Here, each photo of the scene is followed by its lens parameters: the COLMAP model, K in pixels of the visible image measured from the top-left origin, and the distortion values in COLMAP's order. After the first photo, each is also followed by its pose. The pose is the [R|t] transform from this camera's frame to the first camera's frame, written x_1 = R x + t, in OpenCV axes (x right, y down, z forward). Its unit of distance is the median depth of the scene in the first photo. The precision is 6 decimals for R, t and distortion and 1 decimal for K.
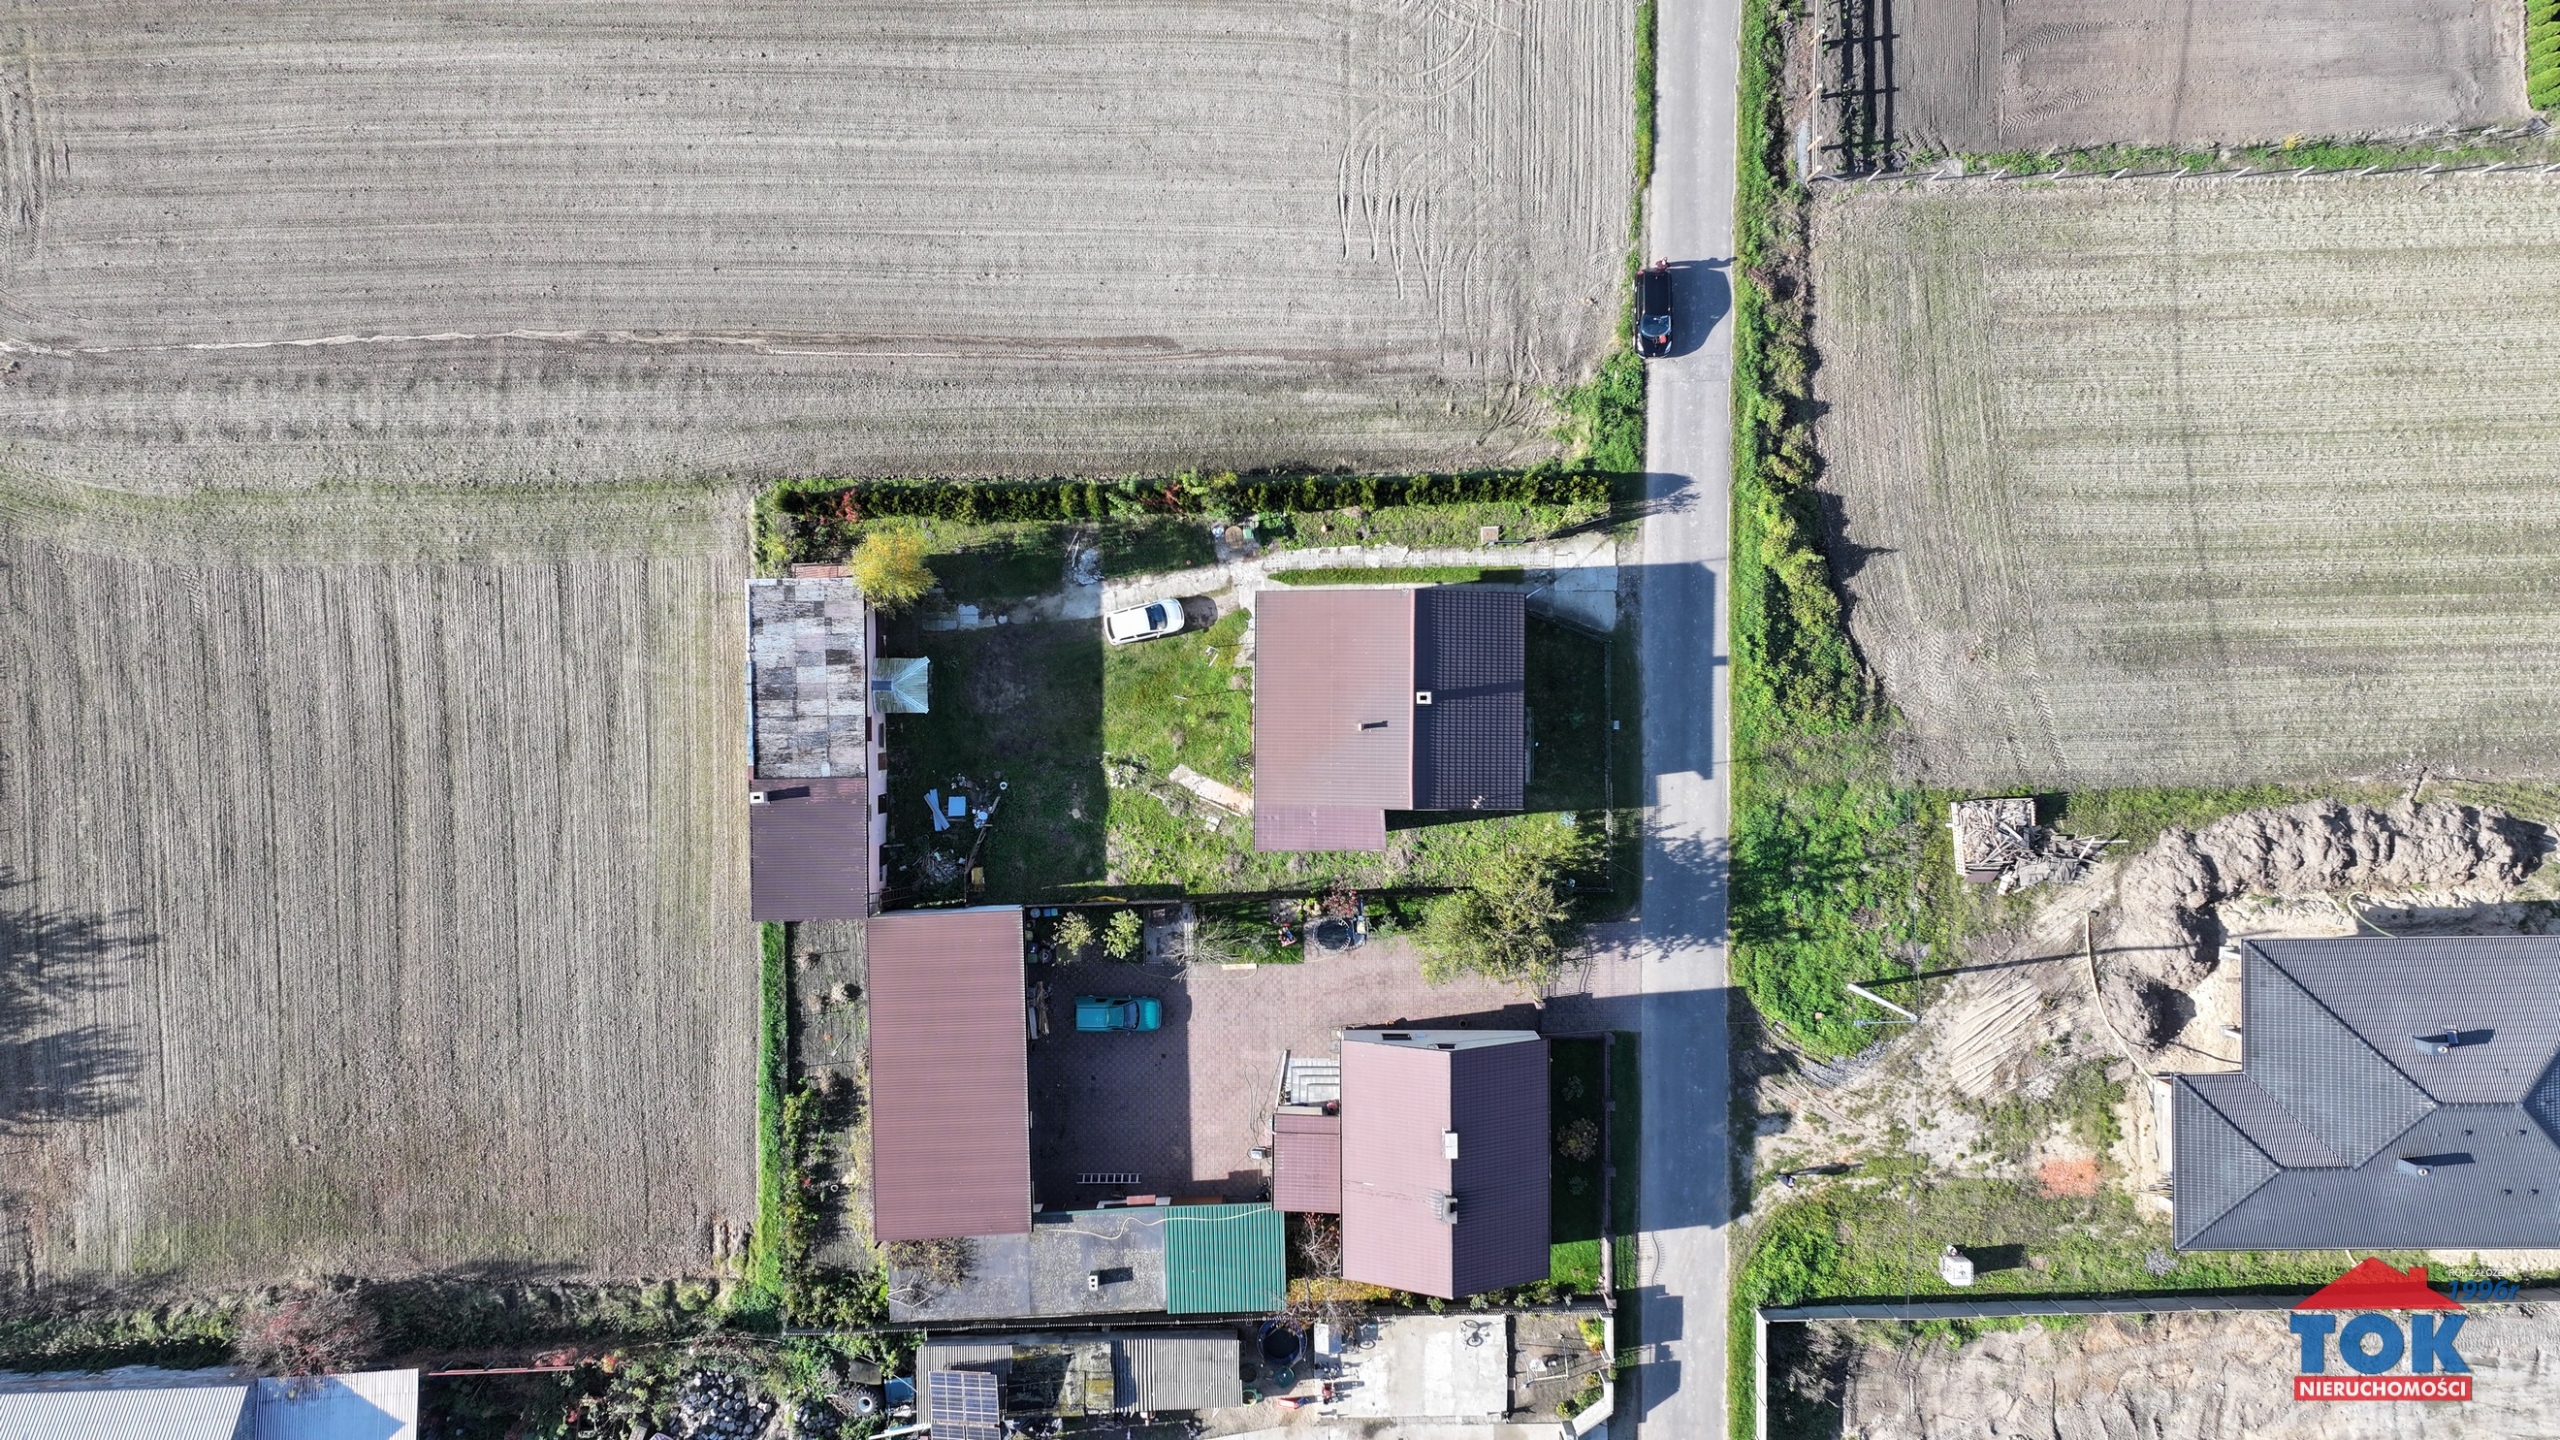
lens RADIAL K [[1796.4, 0, 1279.5], [0, 1796.4, 719.1], [0, 0, 1]] dist [0.006583, 0.006376]
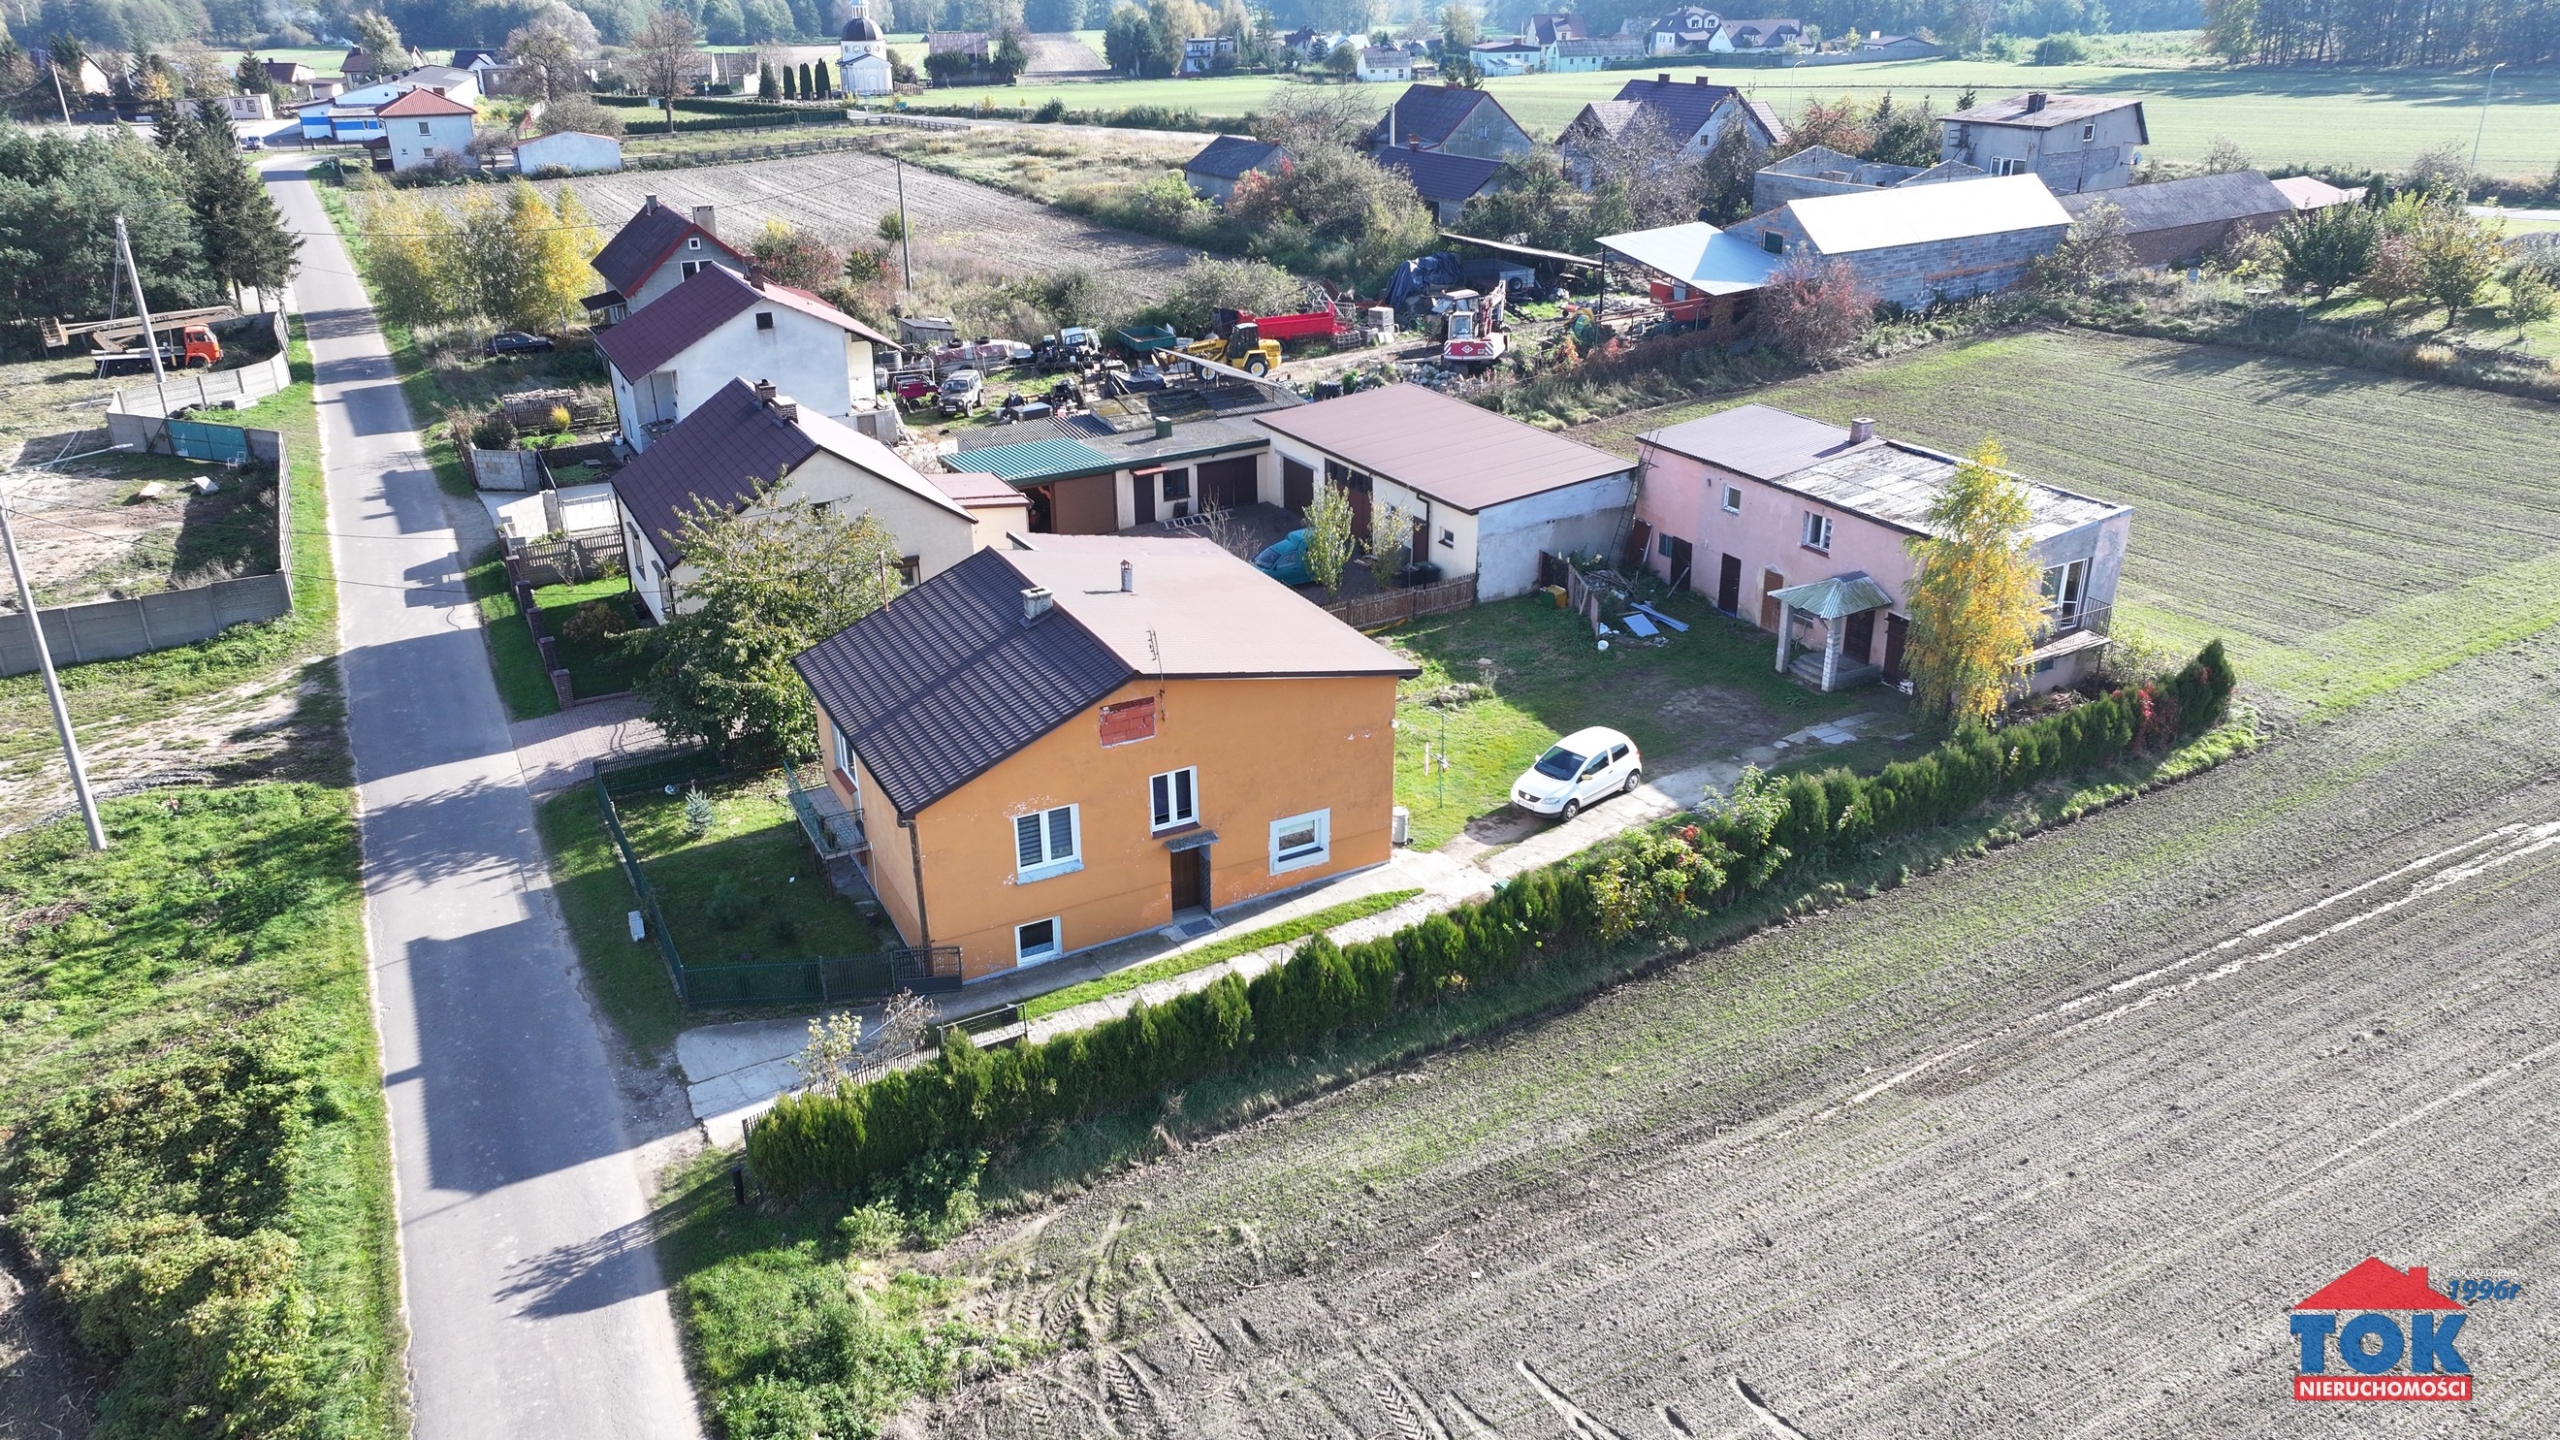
lens RADIAL K [[1796.4, 0, 1282.5], [0, 1796.4, 717.5], [0, 0, 1]] dist [0.006583, 0.006376]
pose [[-0.887746, 0.197293, -0.415912, 0.222290], [-0.460063, -0.349236, 0.816319, -0.445284], [0.015802, 0.916029, 0.400800, 0.759344]]
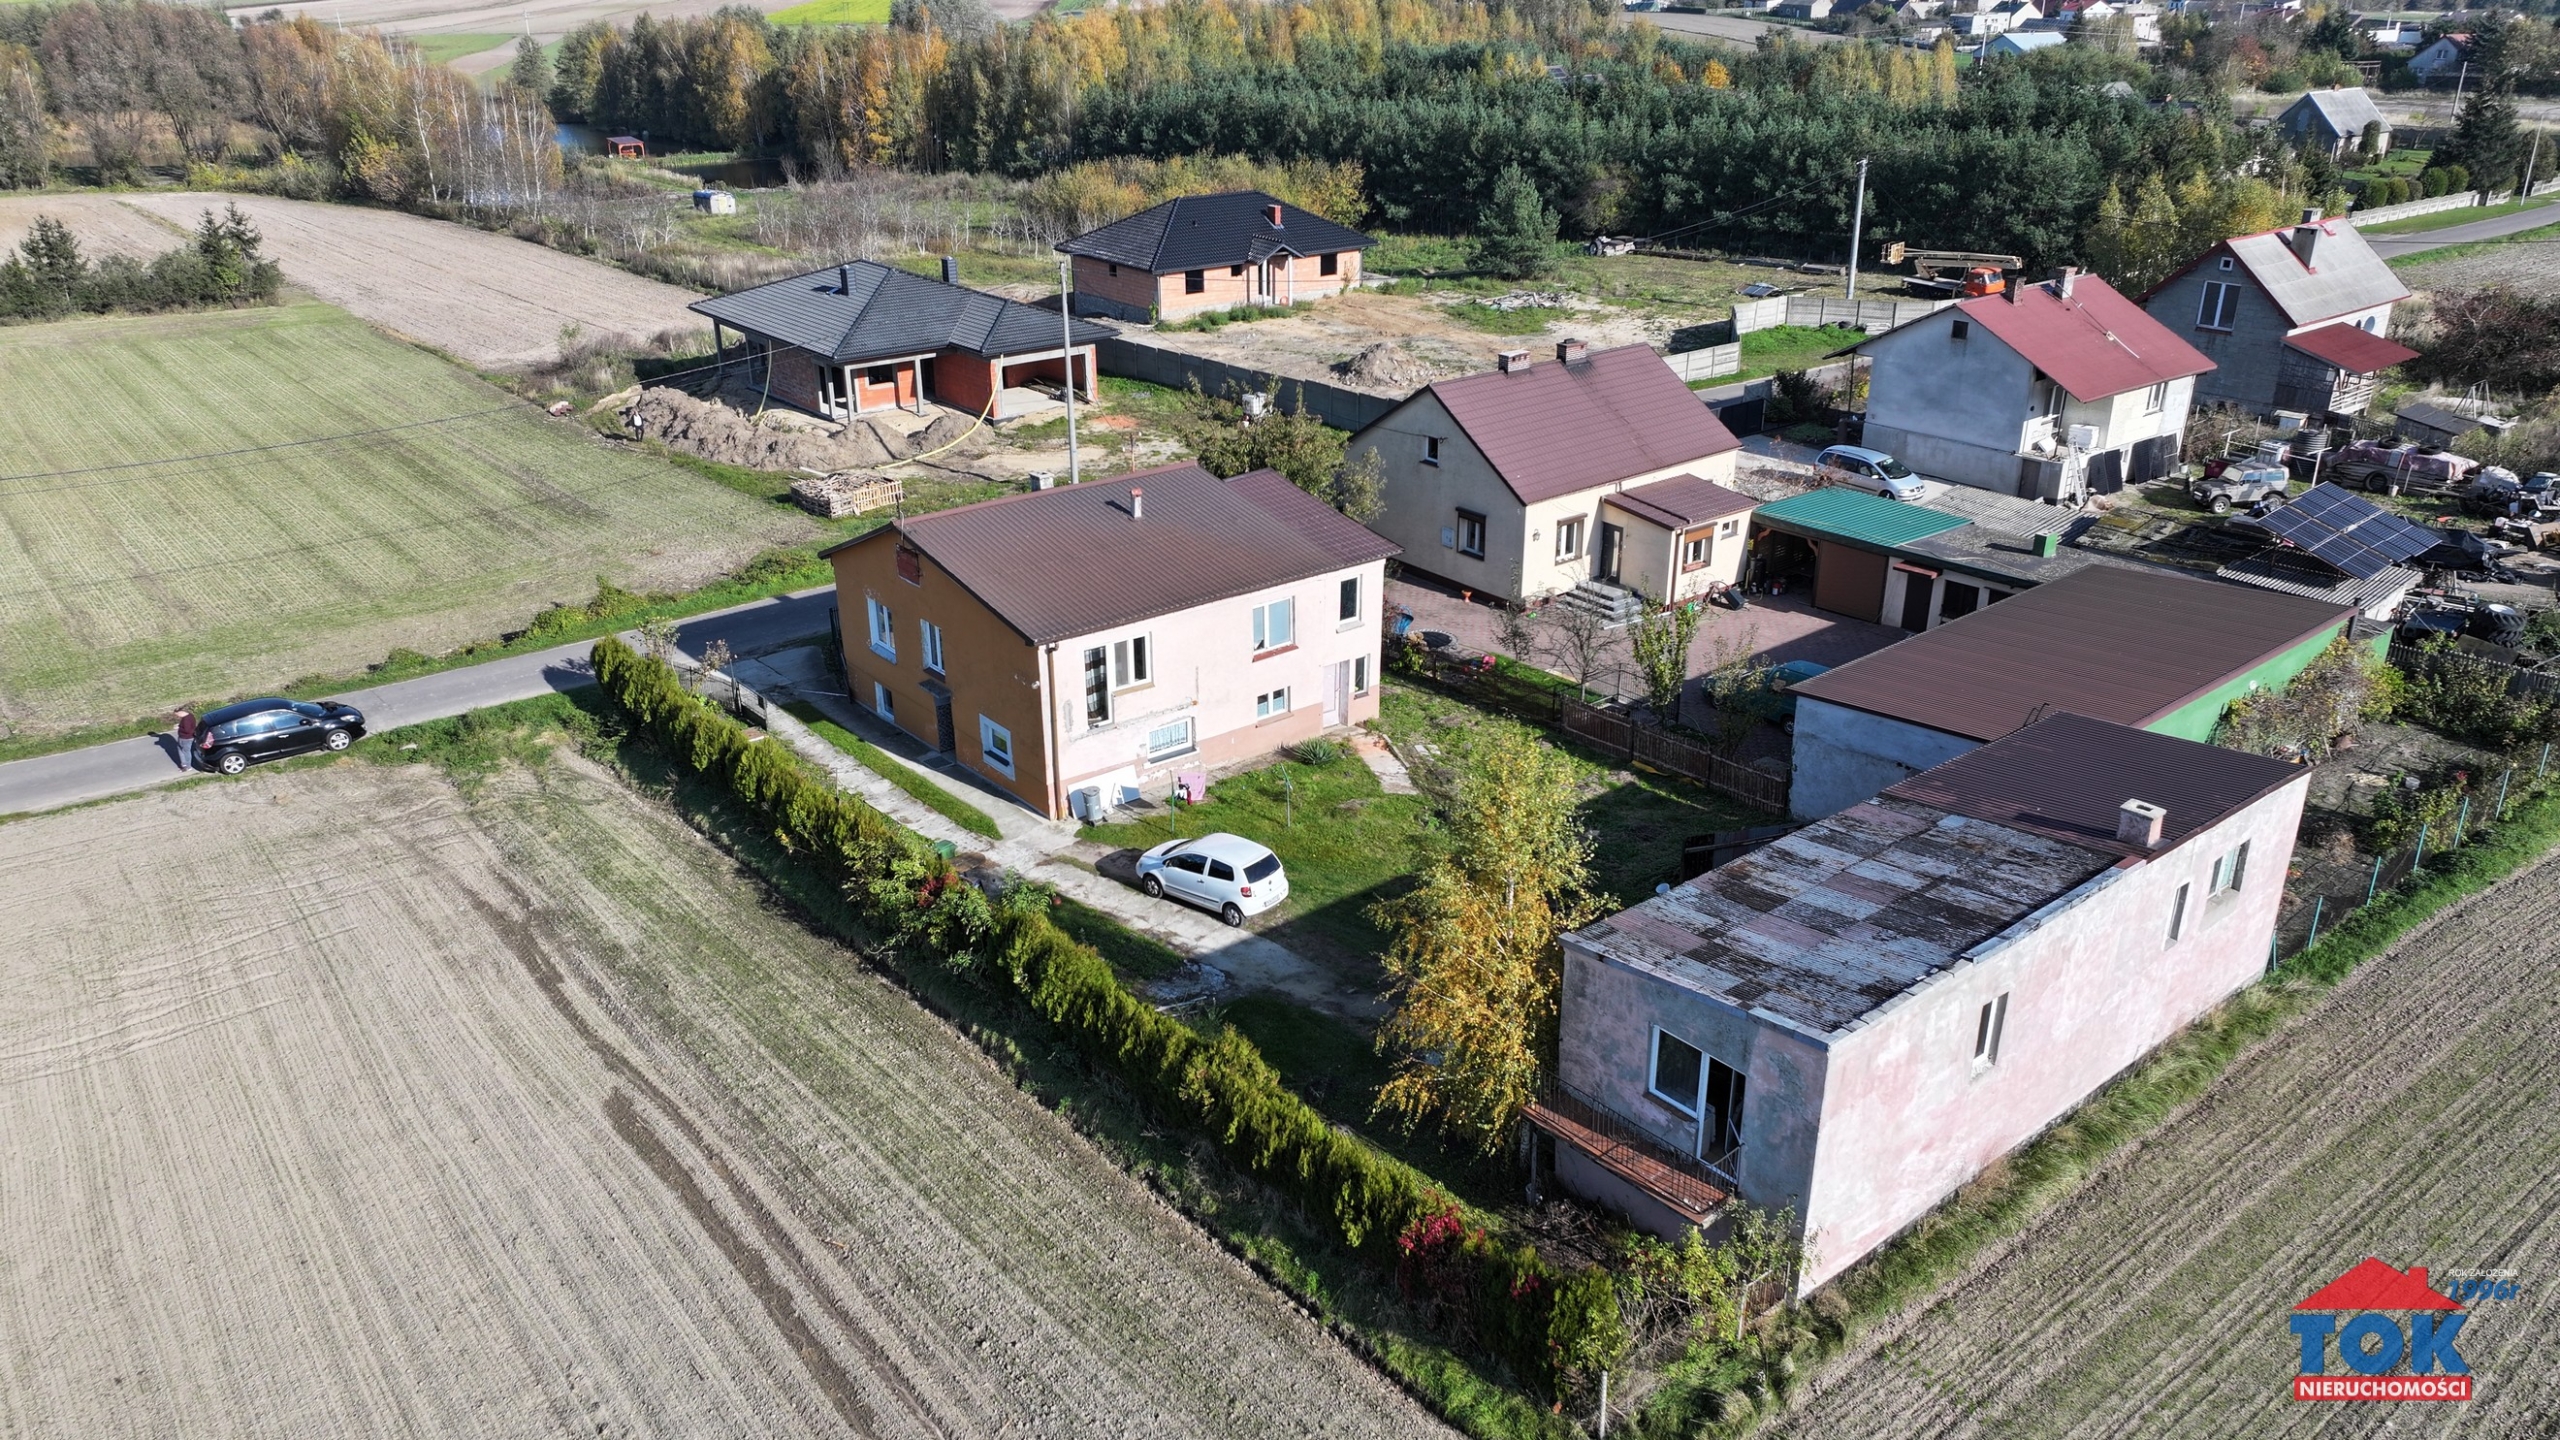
lens RADIAL K [[1796.4, 0, 1283.3], [0, 1796.4, 720.5], [0, 0, 1]] dist [0.006583, 0.006376]
pose [[-0.617650, -0.296819, 0.728291, -0.423206], [0.786266, -0.253279, 0.563592, -0.297865], [0.017176, 0.920732, 0.389816, 0.767999]]
